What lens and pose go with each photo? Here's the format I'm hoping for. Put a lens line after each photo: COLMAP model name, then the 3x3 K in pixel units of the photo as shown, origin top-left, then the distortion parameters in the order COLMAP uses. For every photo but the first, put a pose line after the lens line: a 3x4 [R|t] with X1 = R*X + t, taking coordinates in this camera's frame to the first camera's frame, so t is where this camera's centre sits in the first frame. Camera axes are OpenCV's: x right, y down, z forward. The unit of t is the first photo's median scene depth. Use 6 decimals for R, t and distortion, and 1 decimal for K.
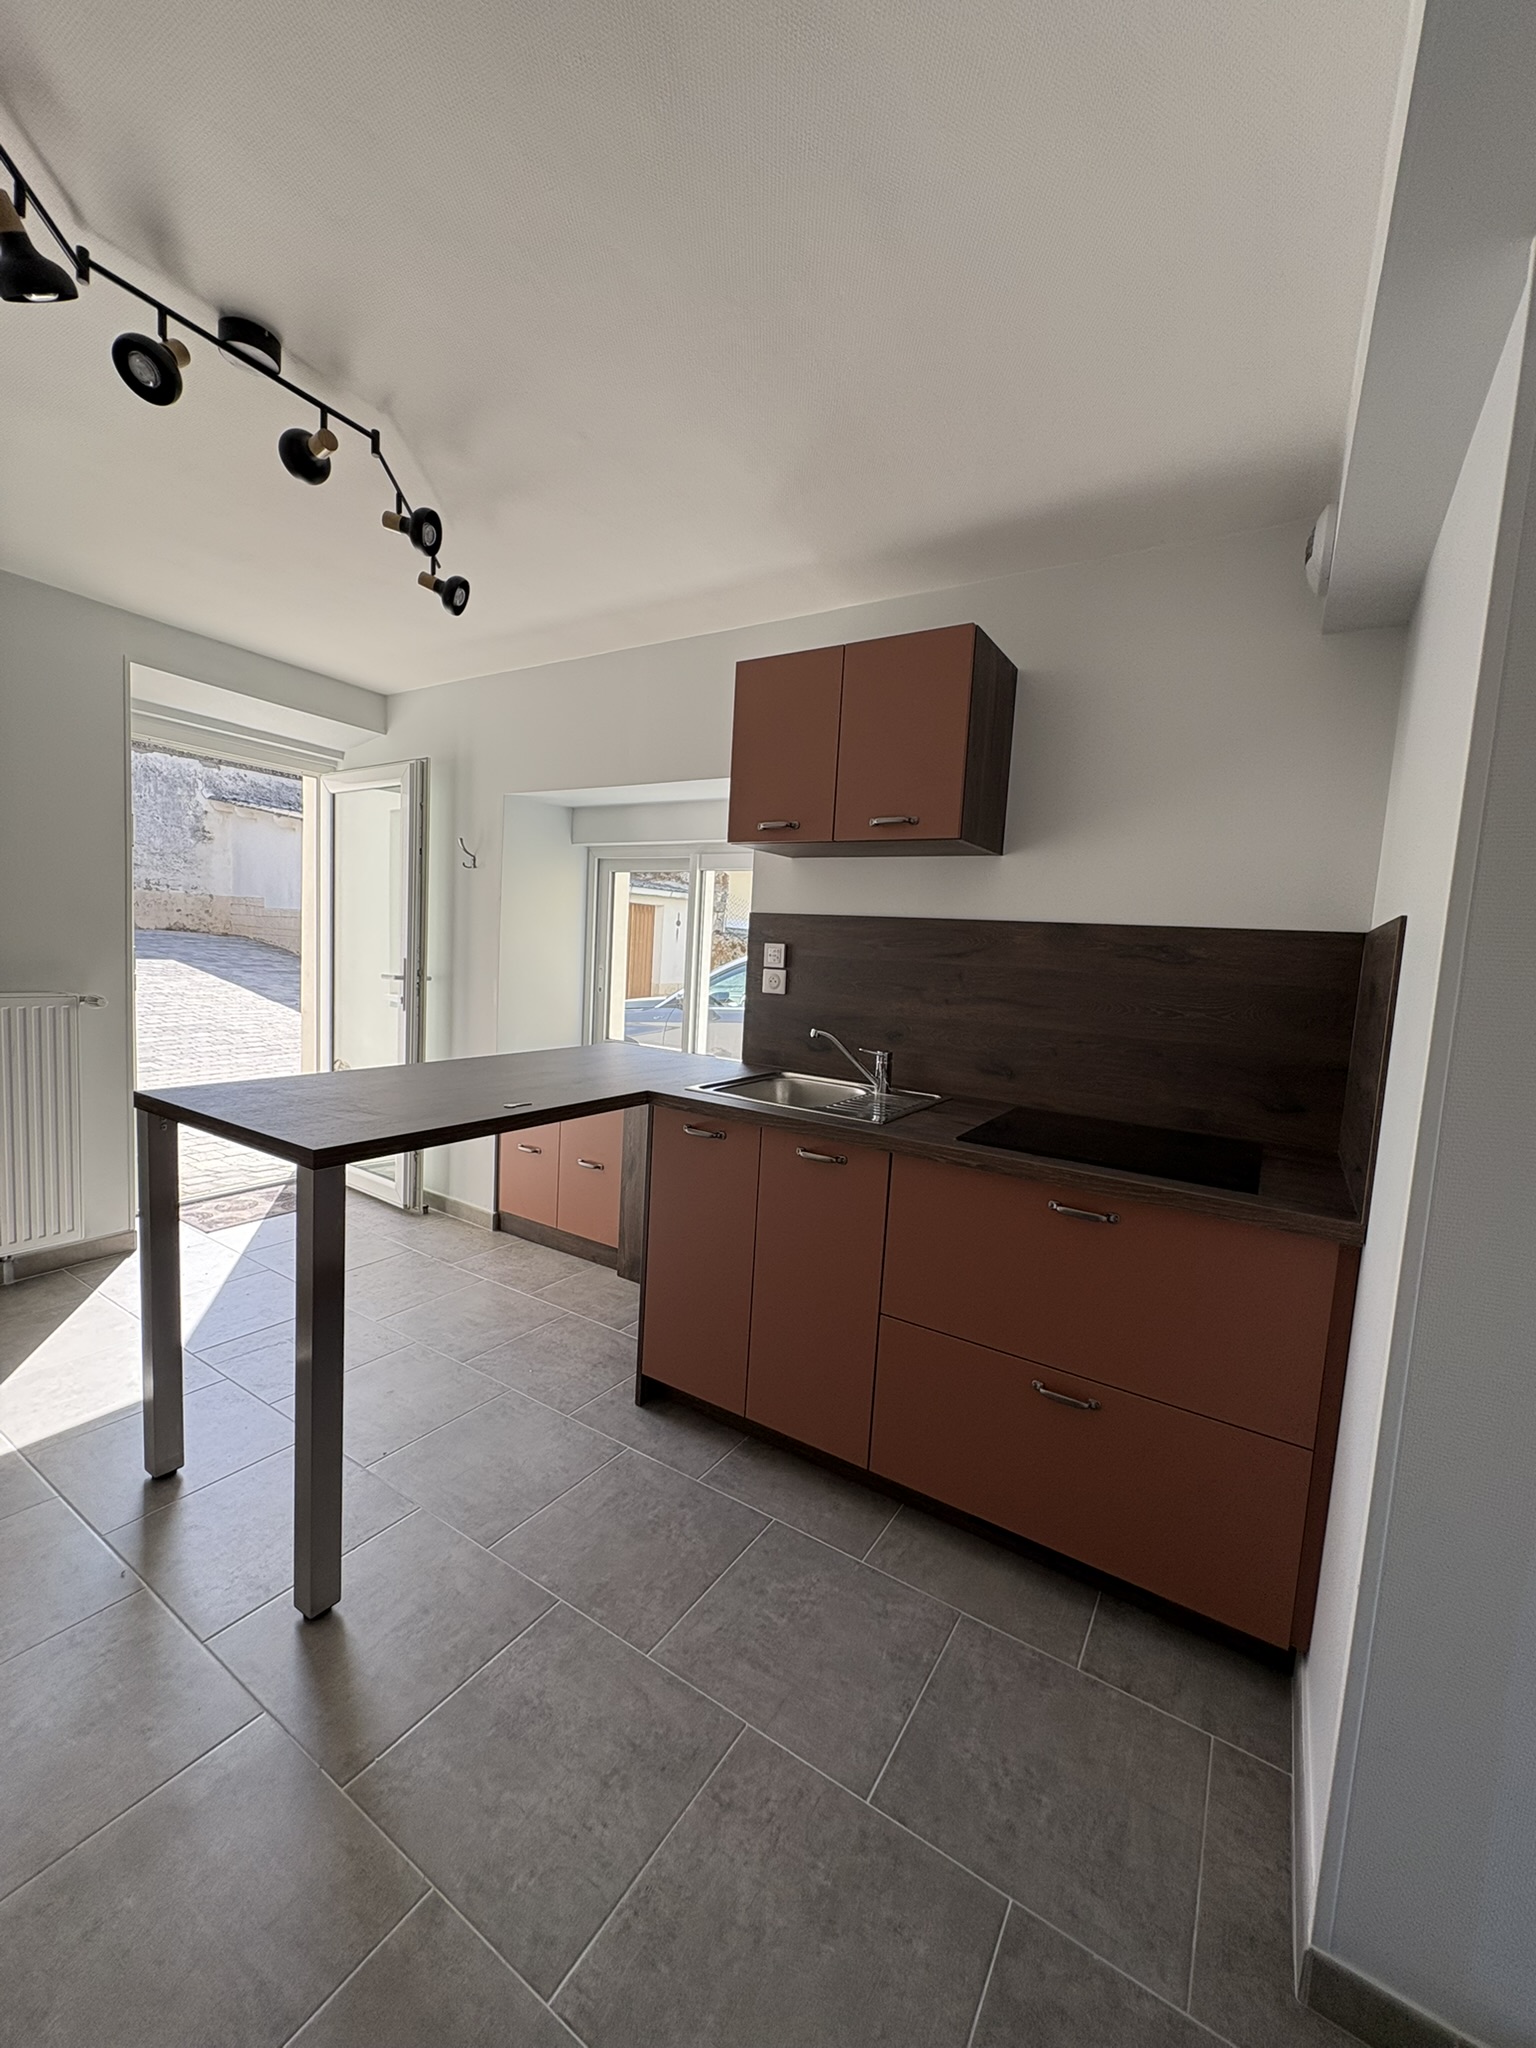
lens RADIAL K [[814.1, 0, 767.9], [0, 814.1, 1031.3], [0, 0, 1]] dist [-0.000208, 0.000218]
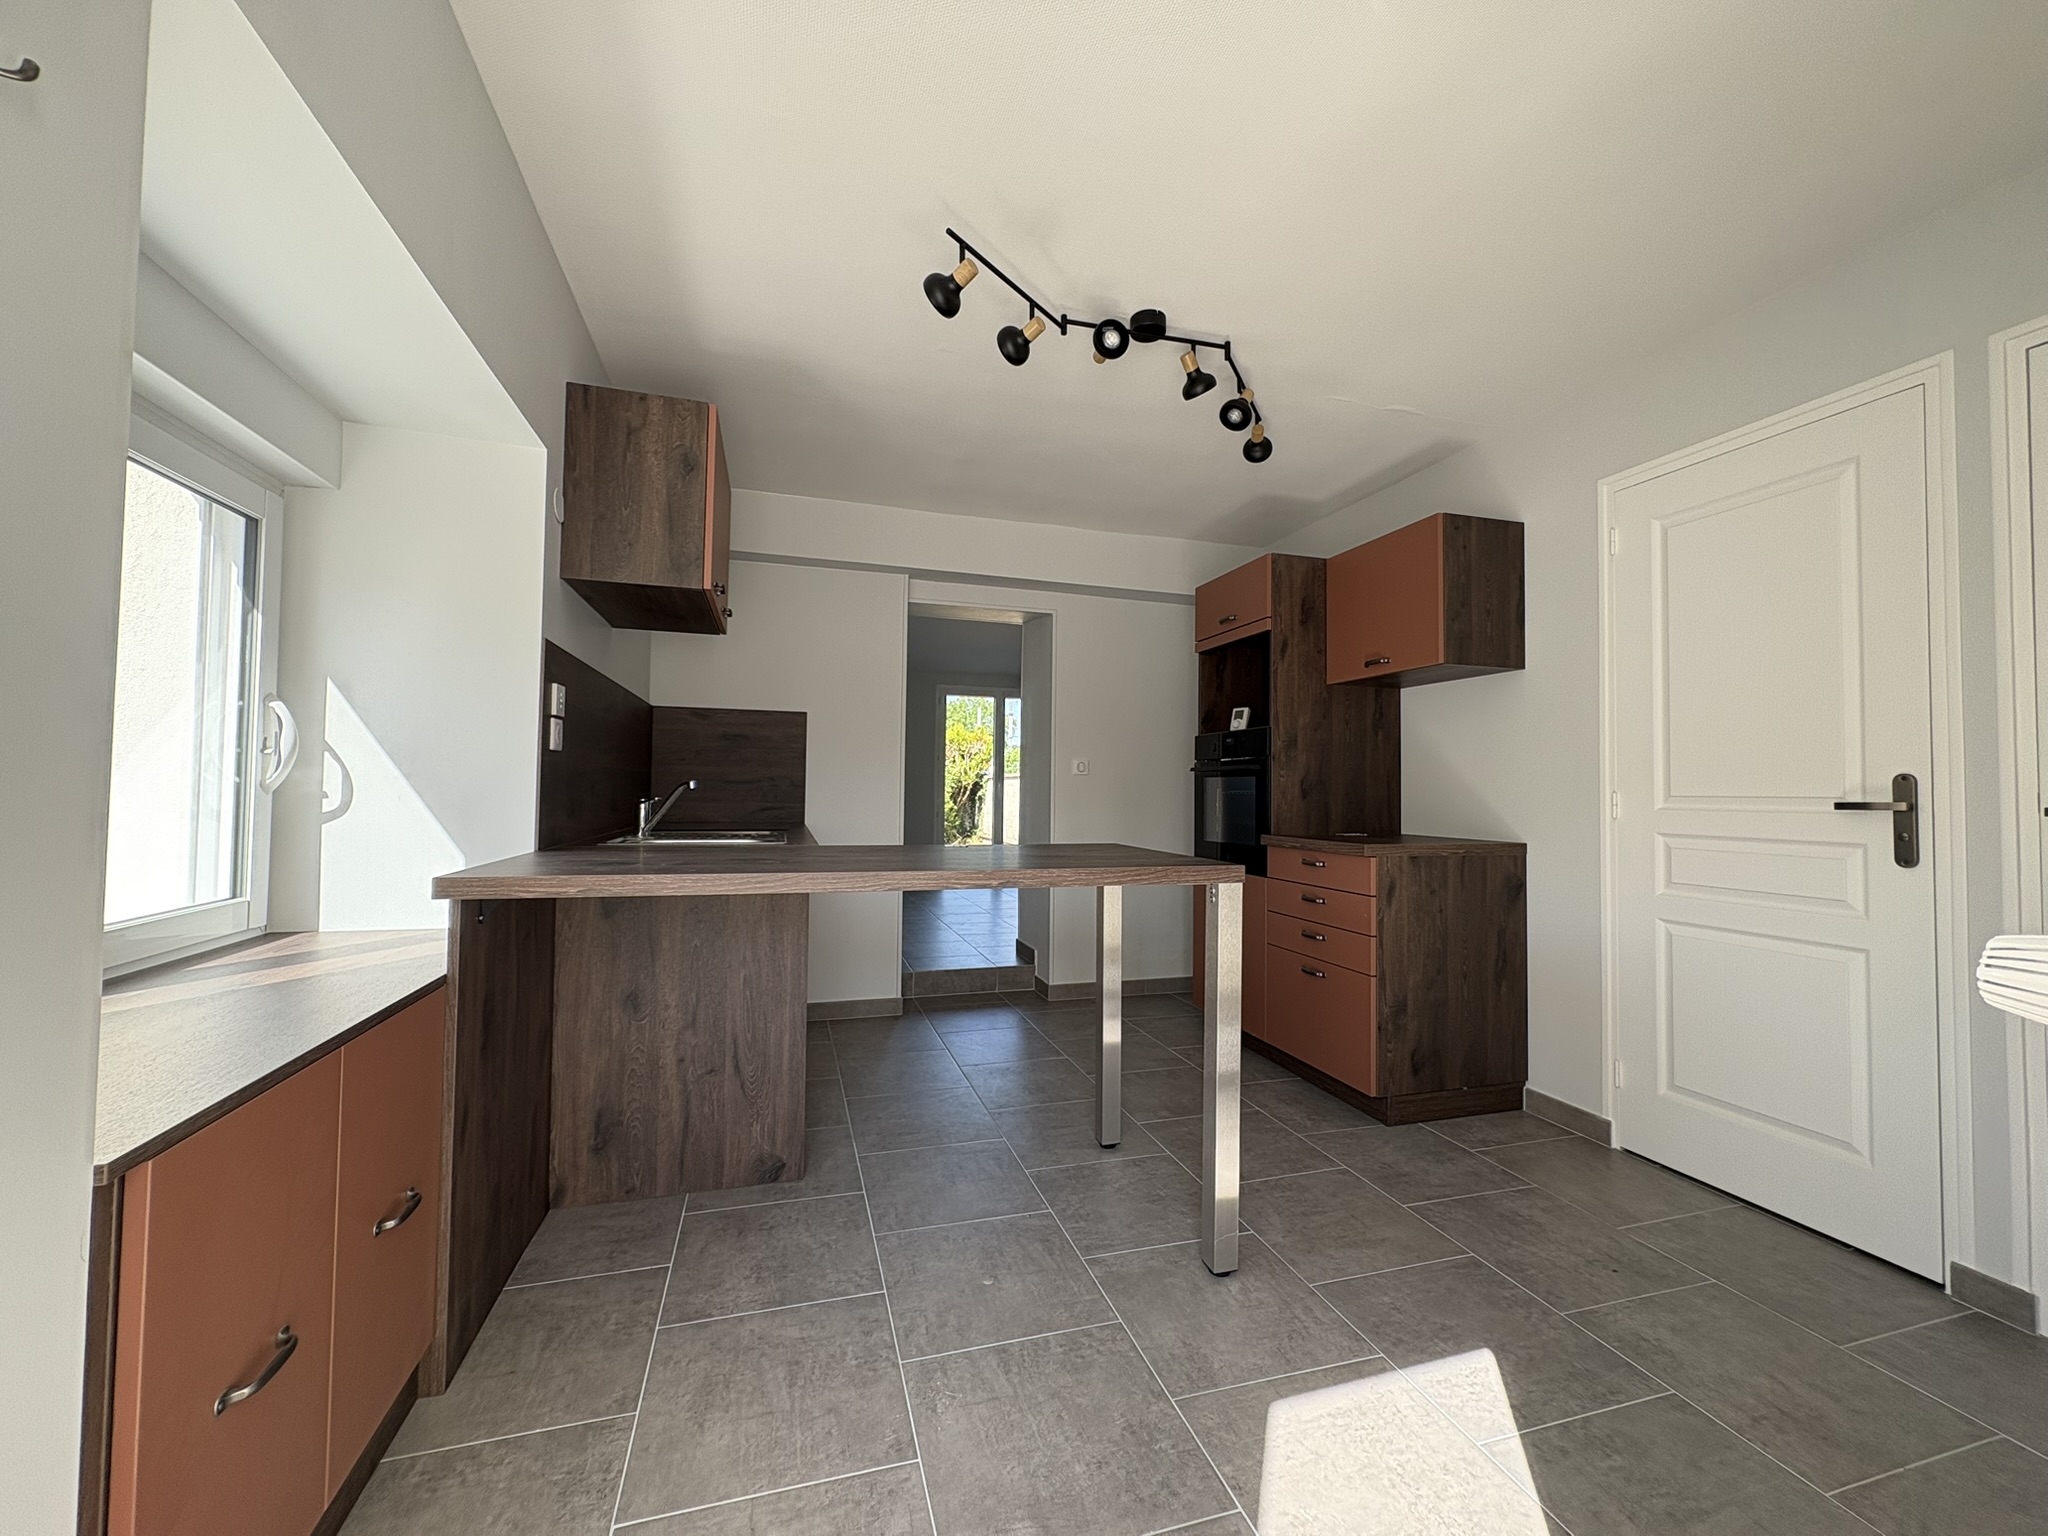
lens RADIAL K [[814.1, 0, 1023.1], [0, 814.1, 758.3], [0, 0, 1]] dist [-0.000208, 0.000218]
pose [[-0.752453, -0.037555, 0.657575, -1.210189], [0.017175, 0.996915, 0.076588, -0.131369], [-0.658422, 0.068923, -0.749486, 1.888501]]
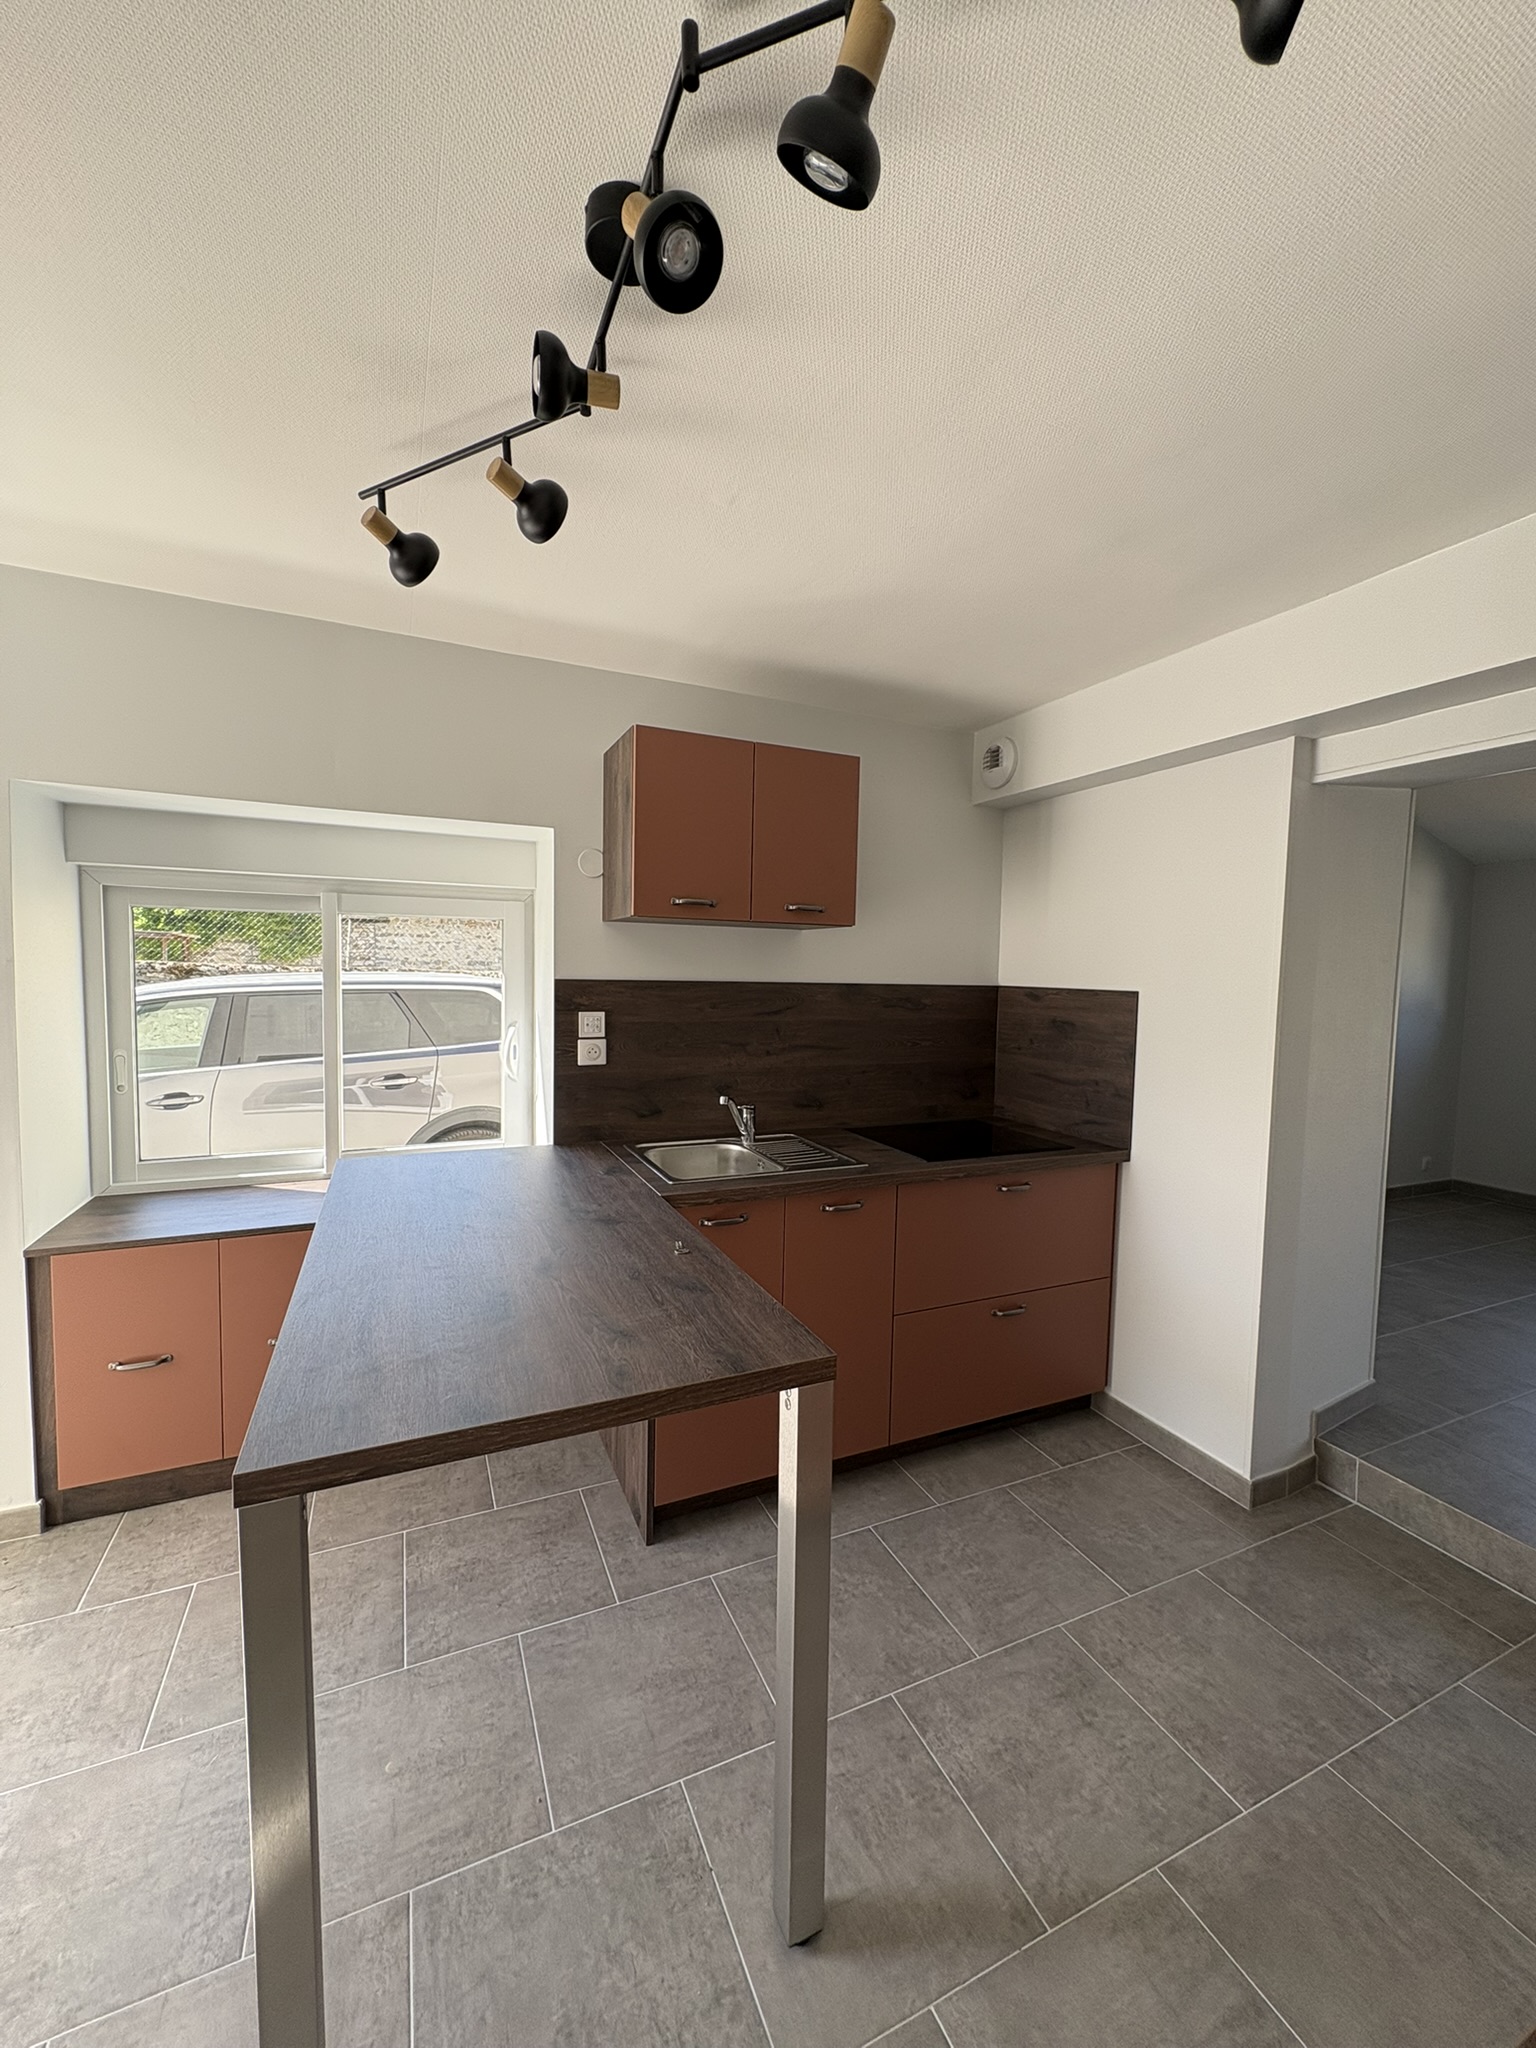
lens RADIAL K [[814.1, 0, 775.2], [0, 814.1, 1026.3], [0, 0, 1]] dist [-0.000208, 0.000218]
pose [[0.548363, -0.101856, 0.830014, -0.958381], [0.098457, 0.993515, 0.056872, -0.181290], [-0.830424, 0.050534, 0.554835, 0.446326]]
